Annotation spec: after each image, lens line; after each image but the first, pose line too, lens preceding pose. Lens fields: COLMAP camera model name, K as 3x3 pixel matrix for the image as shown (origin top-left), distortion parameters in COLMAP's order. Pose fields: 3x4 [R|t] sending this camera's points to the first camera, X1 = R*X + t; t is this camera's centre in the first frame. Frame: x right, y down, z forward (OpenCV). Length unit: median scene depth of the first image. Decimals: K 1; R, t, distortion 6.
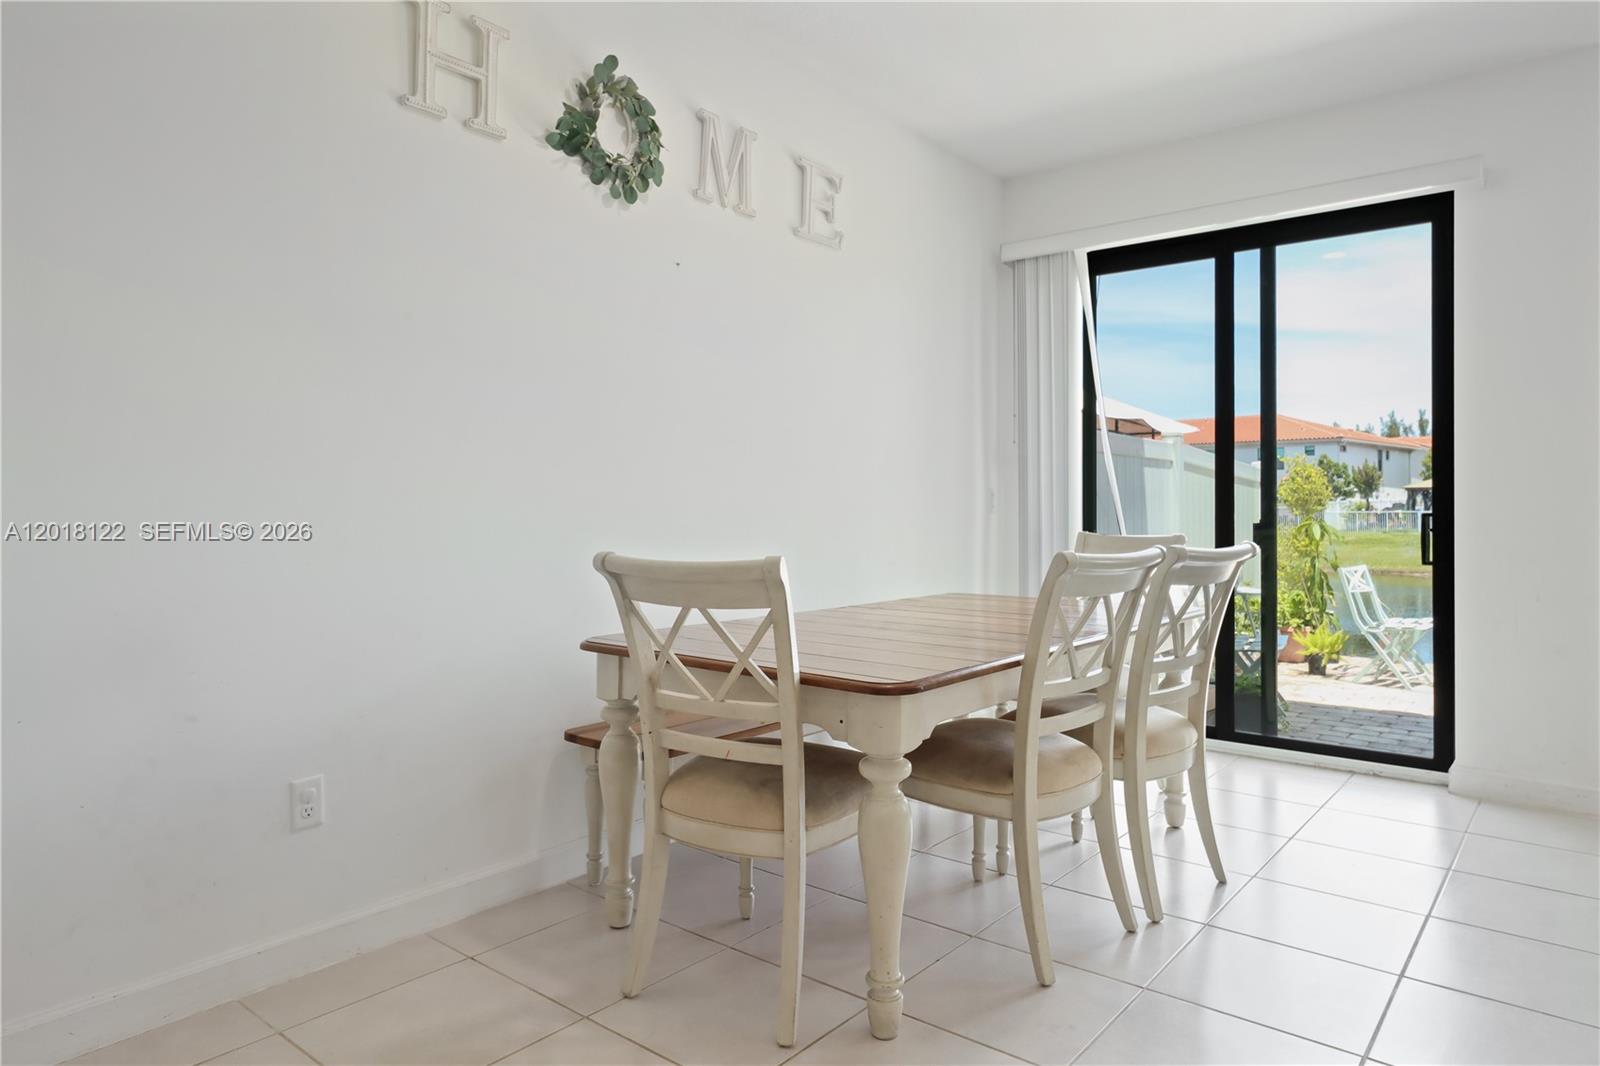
lens RADIAL K [[972.4, 0, 799.7], [0, 972.4, 520.6], [0, 0, 1]] dist [-0.005782, 0.001416]
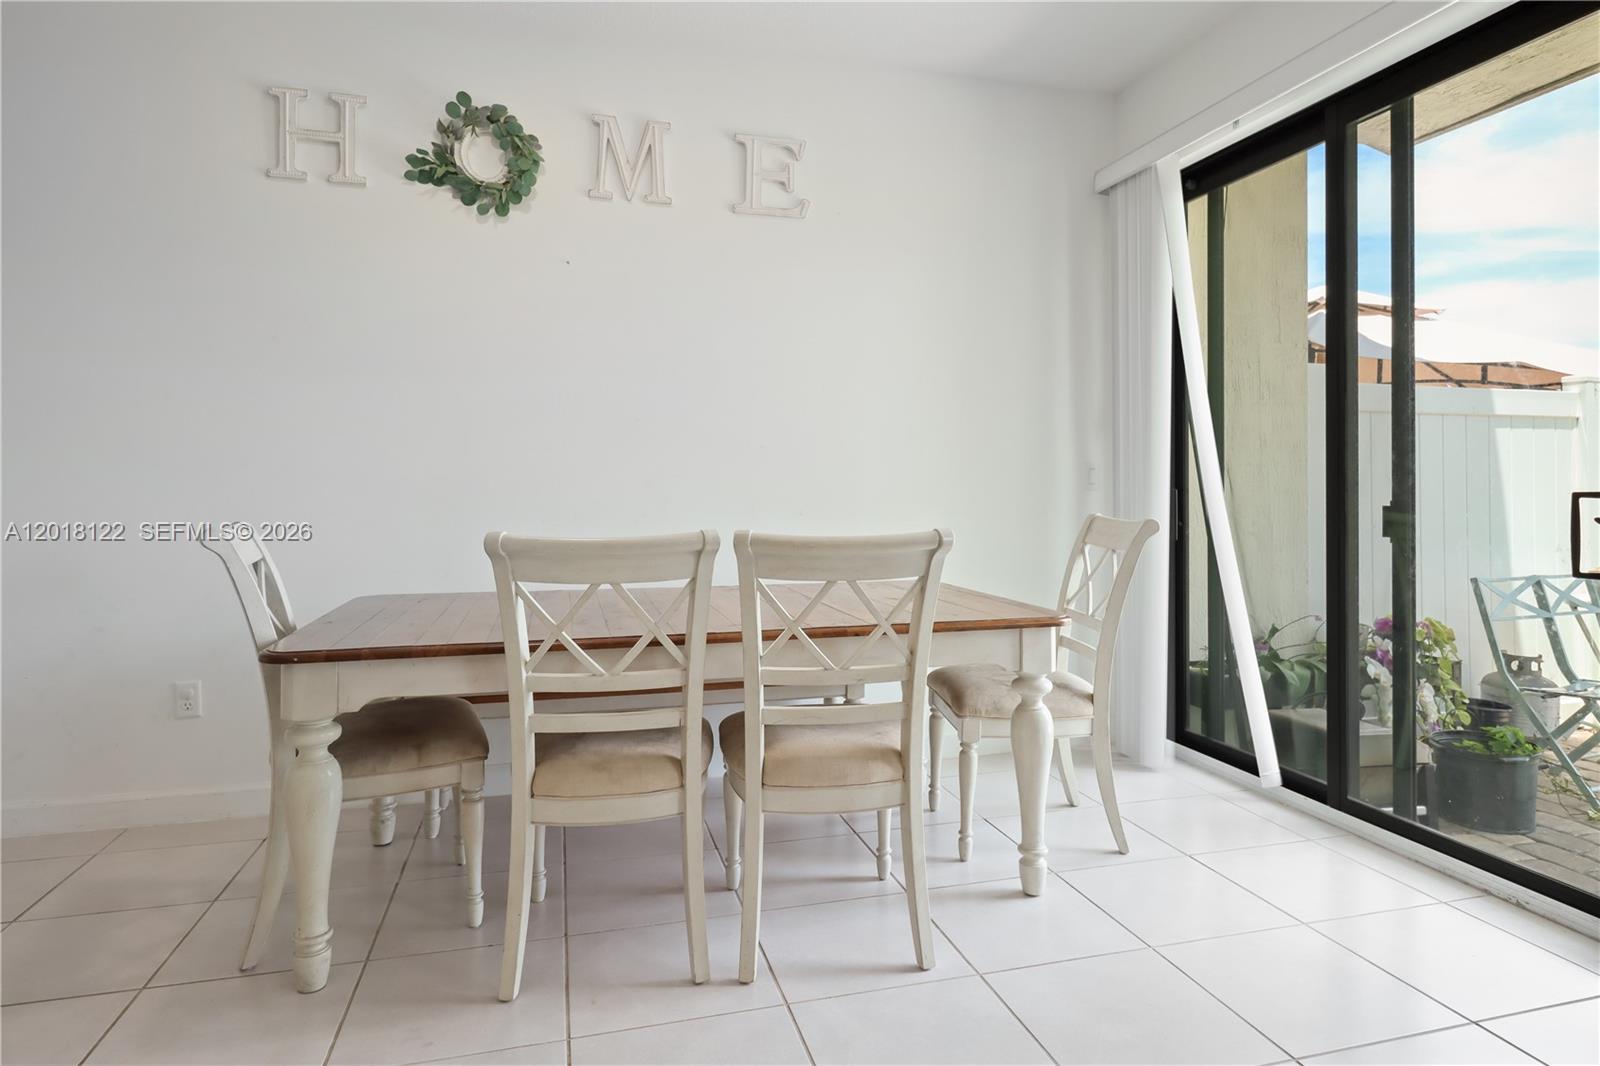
lens RADIAL K [[896.7, 0, 806.5], [0, 896.7, 510.6], [0, 0, 1]] dist [0.002478, -0.001257]
pose [[0.821812, 0.012061, -0.569631, 0.640334], [-0.004011, 0.999874, 0.015384, -0.001856], [0.569745, -0.010358, 0.821756, 0.306279]]
